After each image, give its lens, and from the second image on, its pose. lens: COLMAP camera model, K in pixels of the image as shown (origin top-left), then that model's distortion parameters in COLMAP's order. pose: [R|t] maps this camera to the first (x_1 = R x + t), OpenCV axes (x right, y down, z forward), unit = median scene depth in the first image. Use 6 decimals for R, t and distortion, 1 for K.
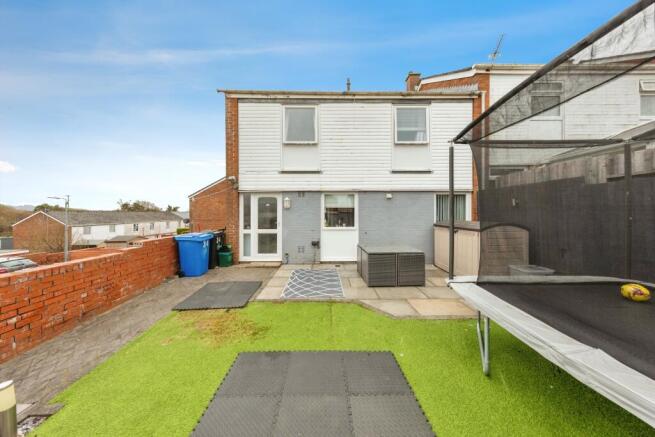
lens RADIAL K [[206.4, 0, 327.6], [0, 206.4, 214.6], [0, 0, 1]] dist [0.000486, 0.000024]
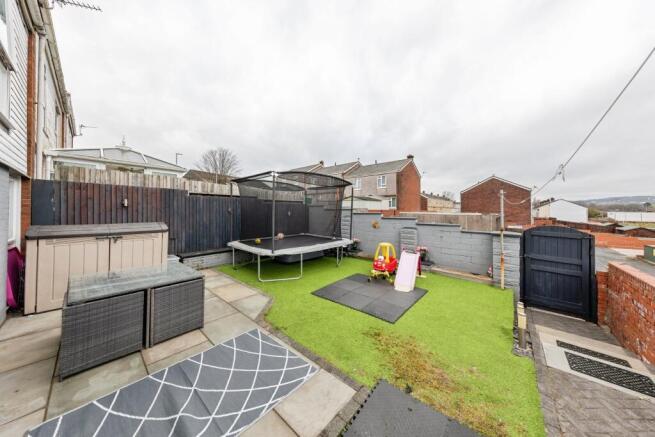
lens RADIAL K [[206.4, 0, 329.2], [0, 206.4, 211.5], [0, 0, 1]] dist [0.000486, 0.000024]
pose [[-0.748826, -0.000591, 0.662766, -0.644226], [-0.000975, 1.000000, -0.000210, -0.021032], [-0.662765, -0.000803, -0.748827, 1.459946]]
